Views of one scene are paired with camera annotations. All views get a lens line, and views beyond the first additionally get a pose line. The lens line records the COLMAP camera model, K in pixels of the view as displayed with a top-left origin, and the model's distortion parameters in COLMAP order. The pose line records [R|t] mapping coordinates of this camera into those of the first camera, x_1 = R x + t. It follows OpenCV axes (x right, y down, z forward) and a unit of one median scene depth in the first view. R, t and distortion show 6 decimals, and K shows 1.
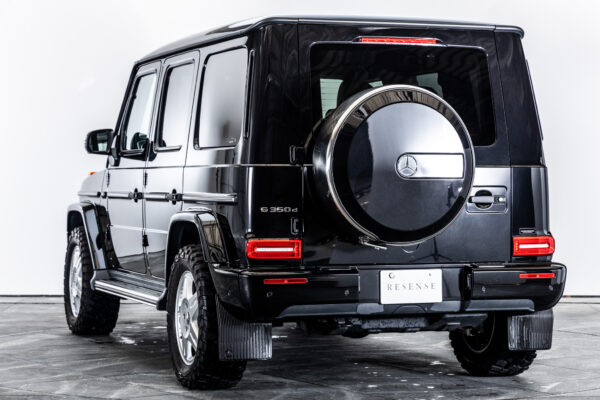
lens RADIAL K [[1555.6, 0, 299.7], [0, 1555.6, 197.8], [0, 0, 1]] dist [-0.215640, 0.000000]
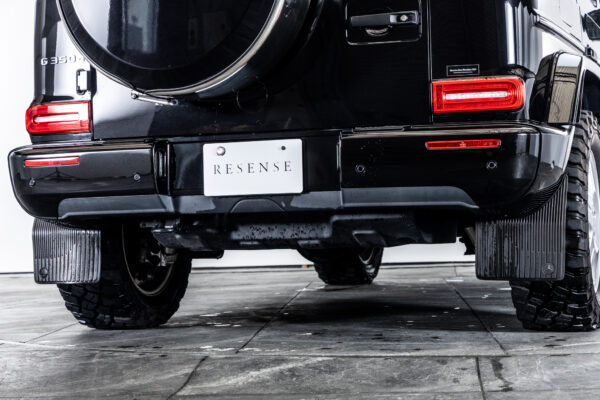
lens RADIAL K [[1352.1, 0, 305.3], [0, 1352.1, 203.3], [0, 0, 1]] dist [-0.072517, 0.000000]
pose [[0.787222, -0.029105, -0.615982, 0.423172], [0.022595, 0.999576, -0.018353, 0.081880], [0.616255, 0.000530, 0.787546, 0.587282]]
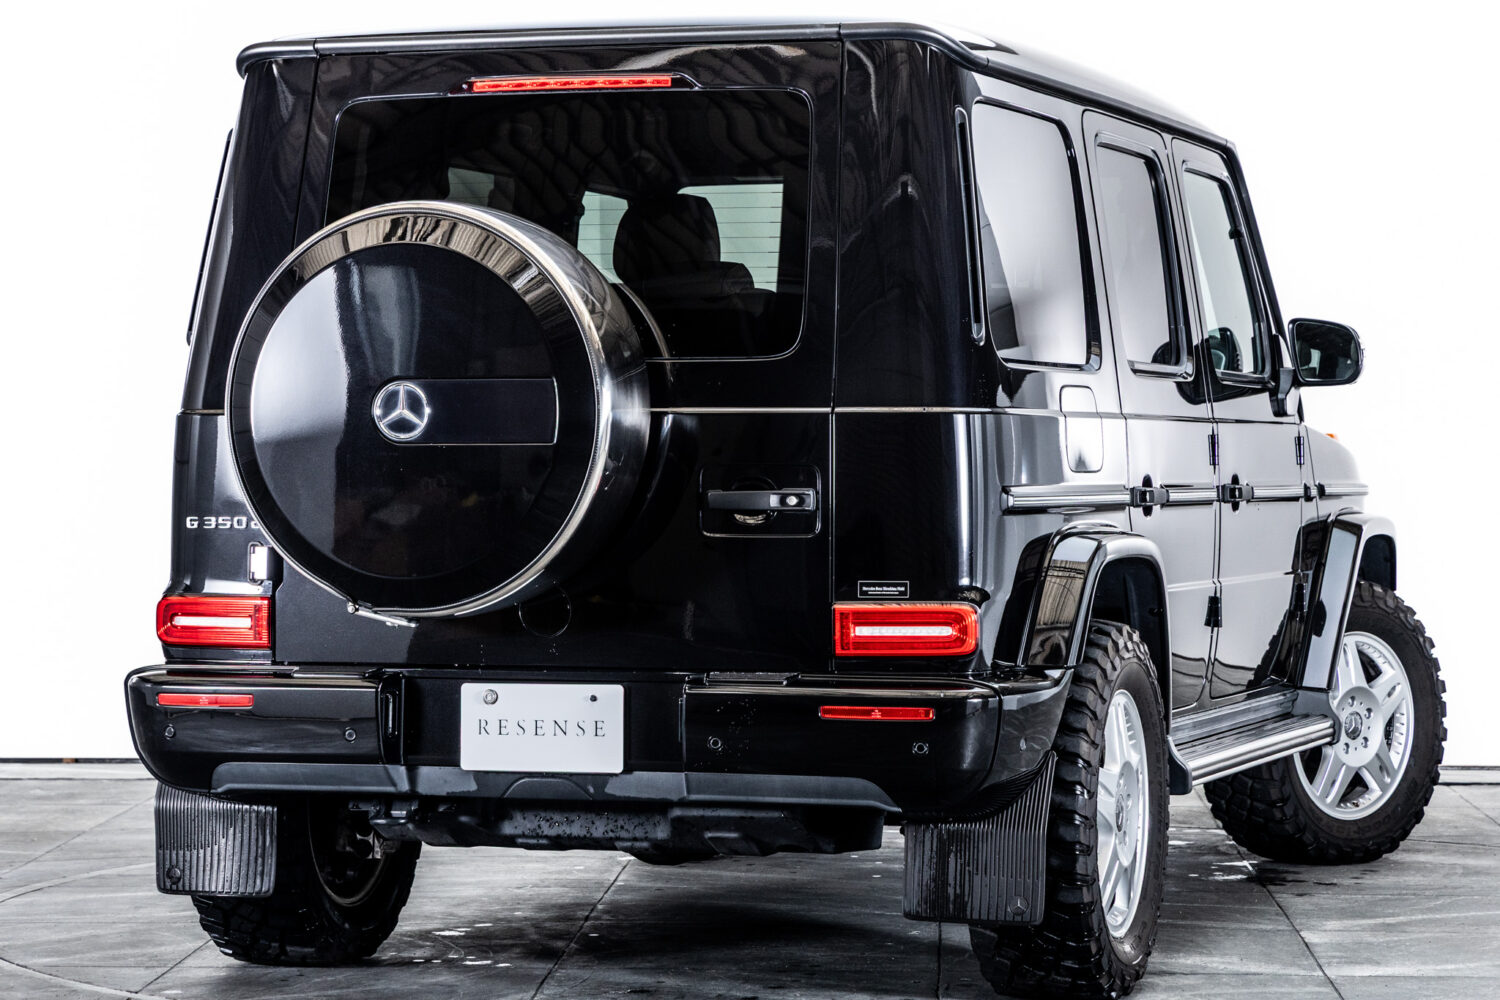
lens RADIAL K [[4192.2, 0, 740.2], [0, 4192.2, 491.2], [0, 0, 1]] dist [0.015377, 0.000000]
pose [[0.794701, 0.000881, -0.607000, 0.735170], [-0.003211, 0.999991, -0.002753, 0.001899], [0.606992, 0.004137, 0.794697, 0.214075]]
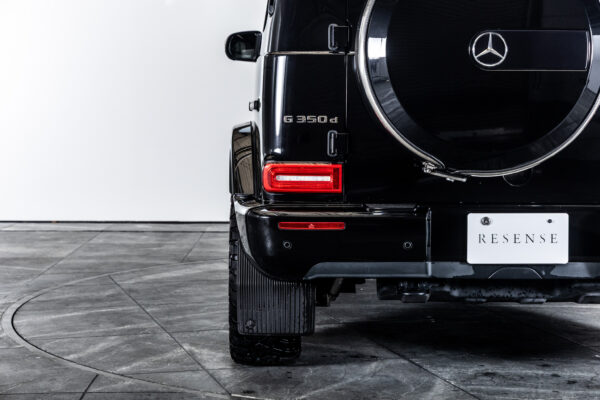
lens RADIAL K [[1209.5, 0, 300.2], [0, 1209.5, 201.8], [0, 0, 1]] dist [0.062625, 0.000000]
pose [[0.951533, 0.025951, -0.306450, 0.141269], [-0.007063, 0.998015, 0.062585, 0.010278], [0.307466, -0.057387, 0.949827, 0.487157]]
